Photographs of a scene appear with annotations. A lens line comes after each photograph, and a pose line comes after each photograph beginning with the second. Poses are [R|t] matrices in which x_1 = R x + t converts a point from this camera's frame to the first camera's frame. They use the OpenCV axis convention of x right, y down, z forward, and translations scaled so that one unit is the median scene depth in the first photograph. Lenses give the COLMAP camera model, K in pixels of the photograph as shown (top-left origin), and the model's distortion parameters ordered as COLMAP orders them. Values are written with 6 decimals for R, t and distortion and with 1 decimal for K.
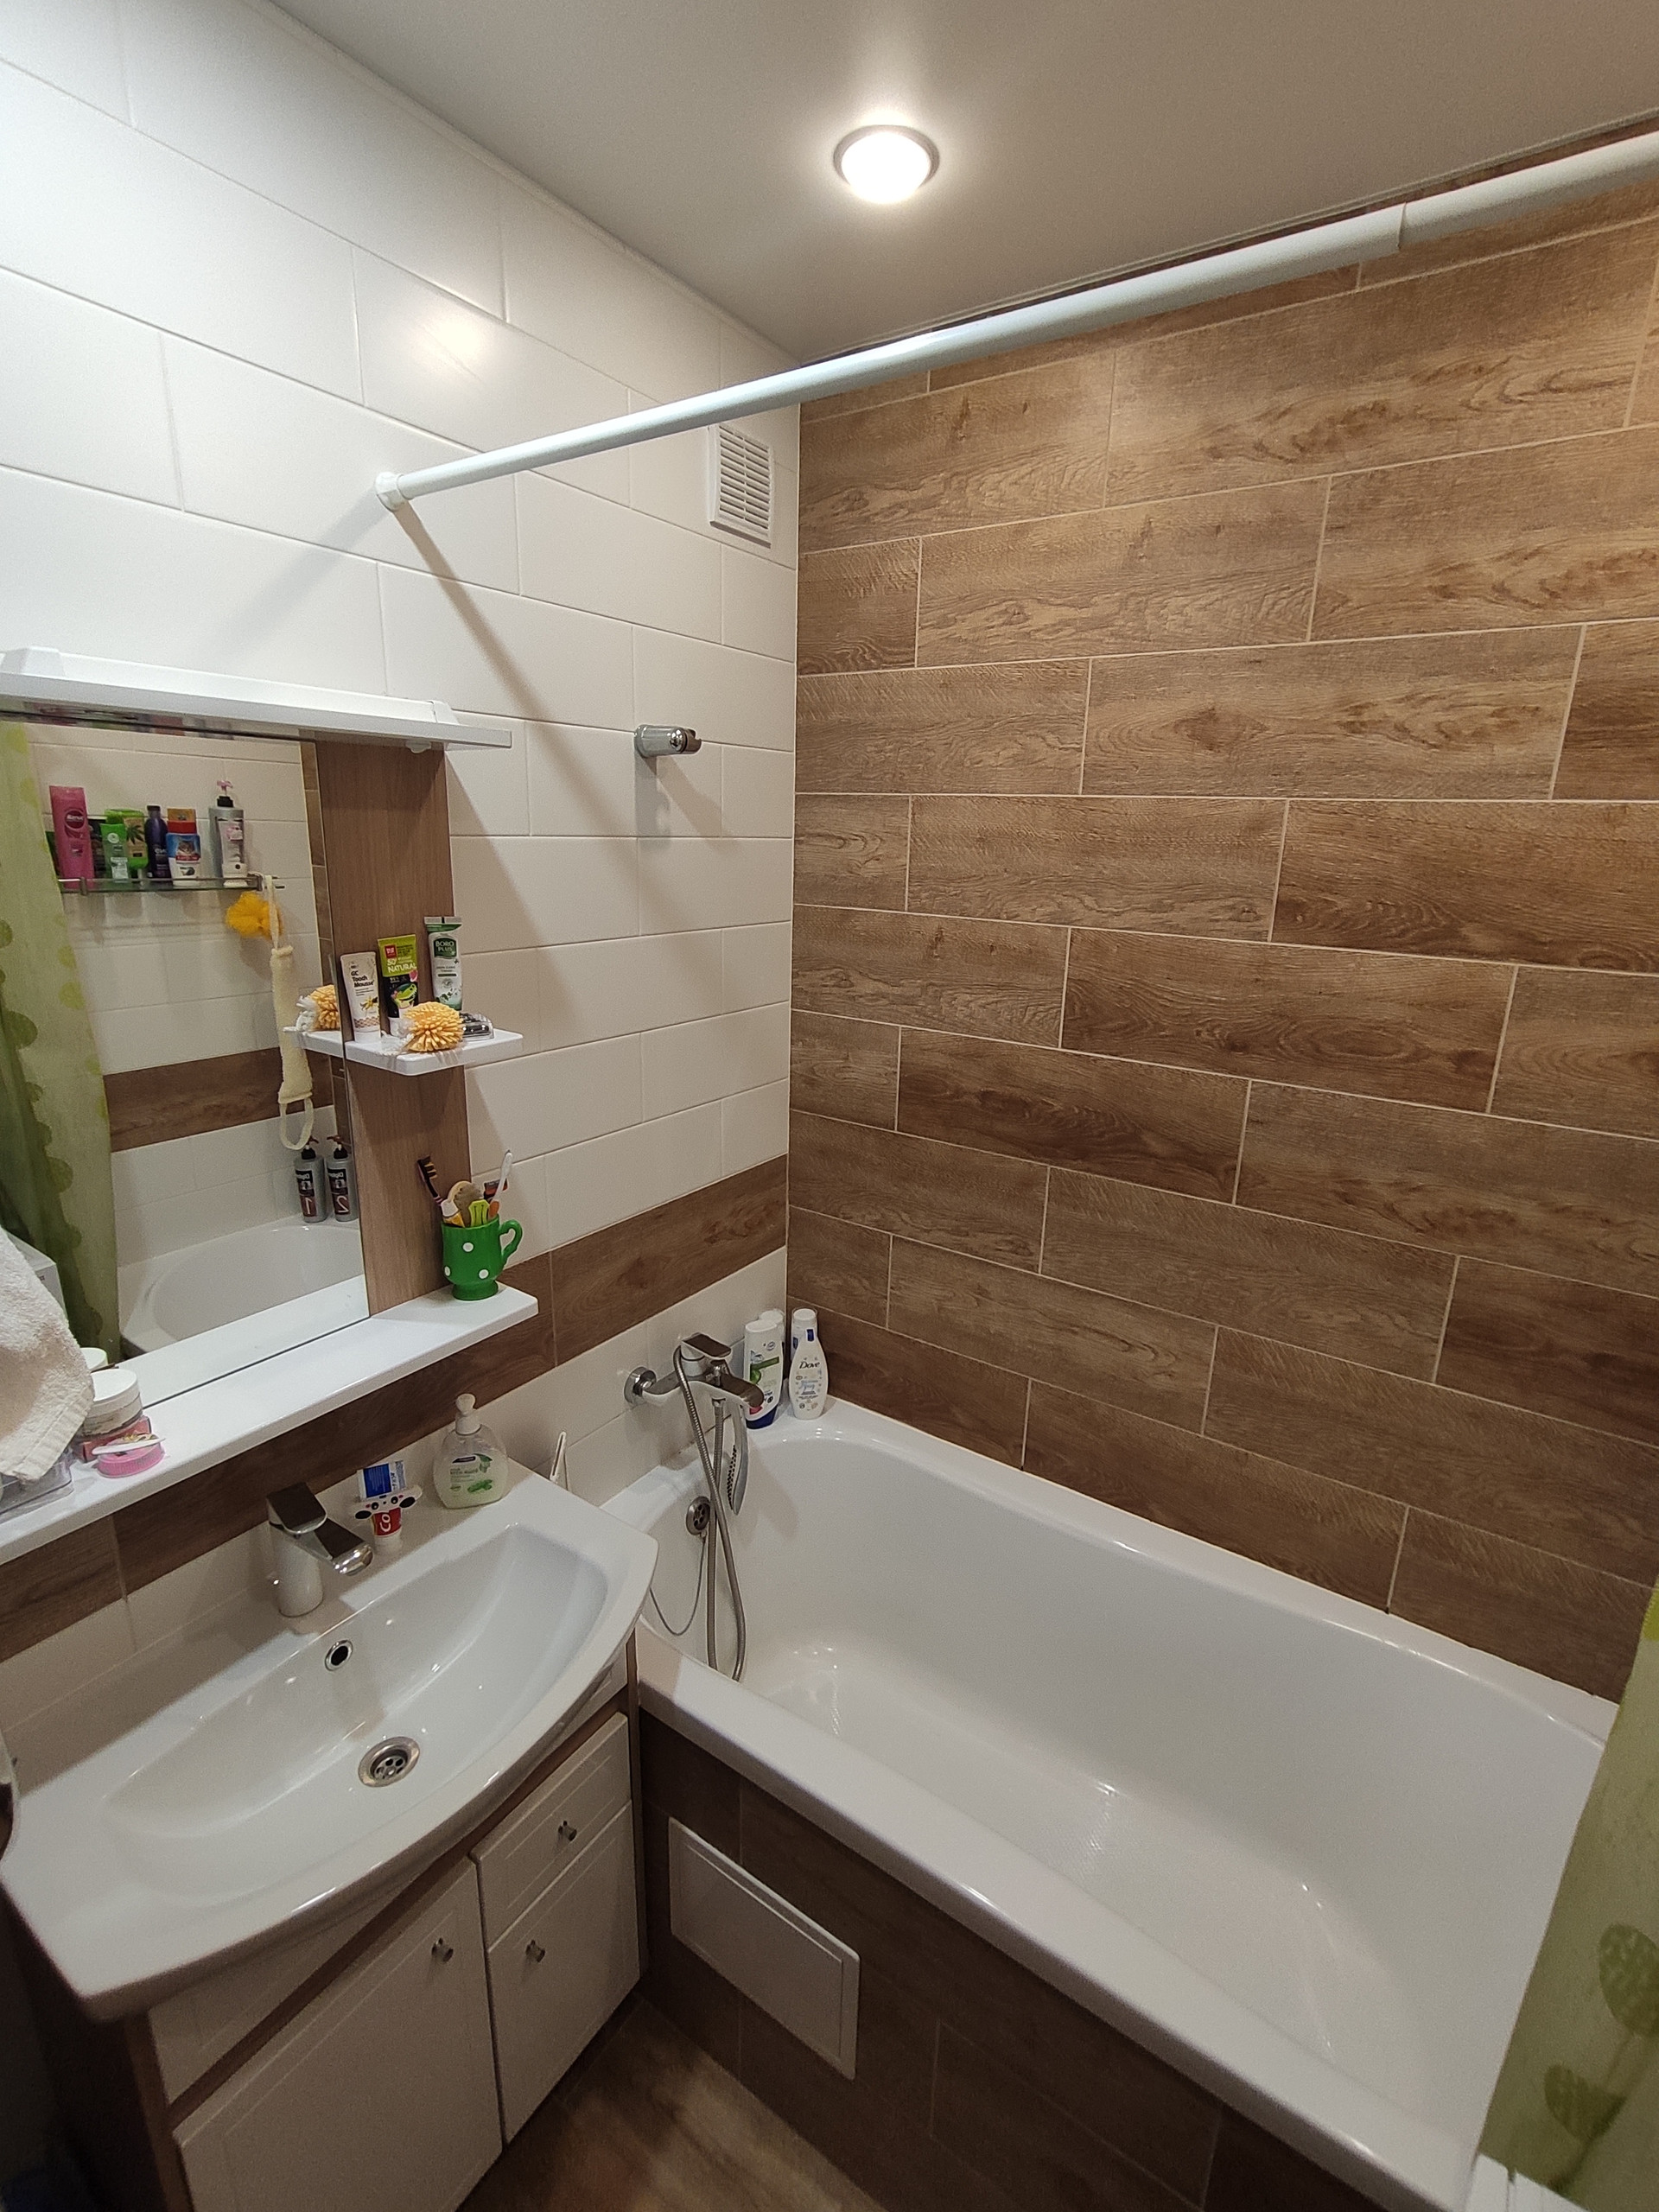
lens RADIAL K [[1007.4, 0, 820.0], [0, 1007.4, 1111.4], [0, 0, 1]] dist [-0.021984, 0.017912]
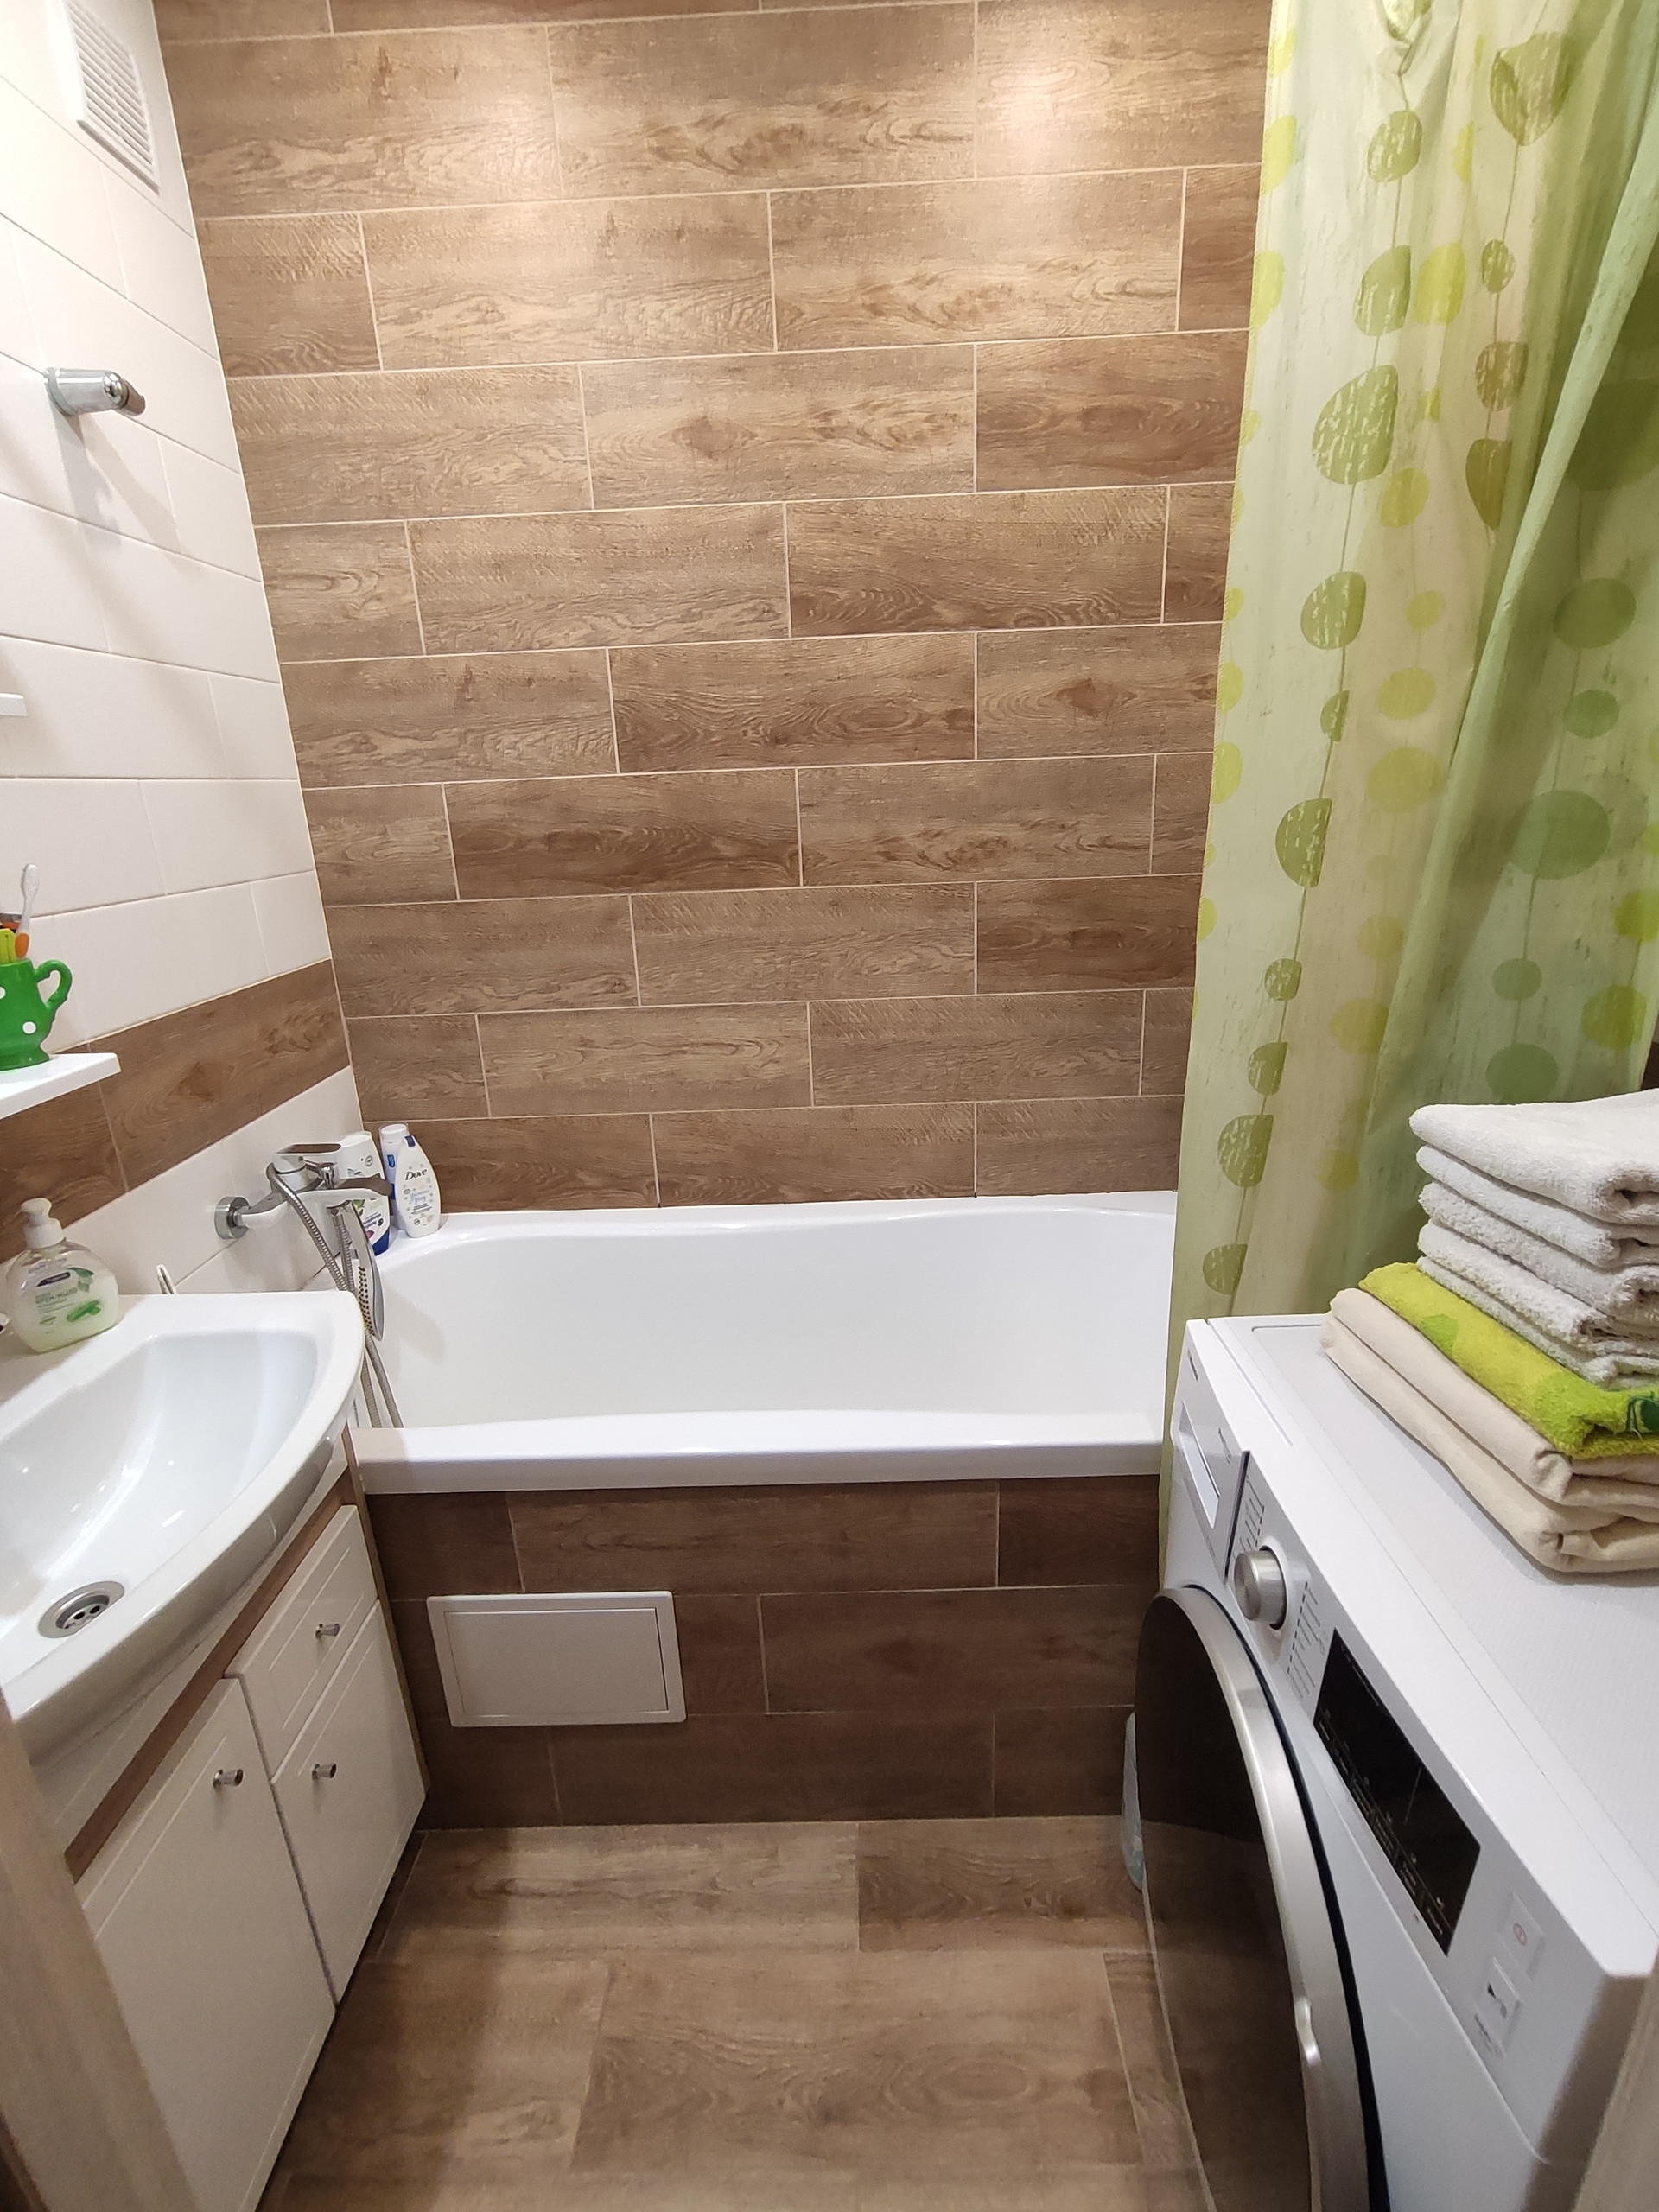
lens RADIAL K [[1007.4, 0, 820.0], [0, 1007.4, 1111.4], [0, 0, 1]] dist [-0.021984, 0.017912]
pose [[0.835765, -0.217039, 0.504371, -0.204866], [0.198614, 0.975861, 0.090818, 0.248271], [-0.511907, 0.024272, 0.858698, 0.021098]]
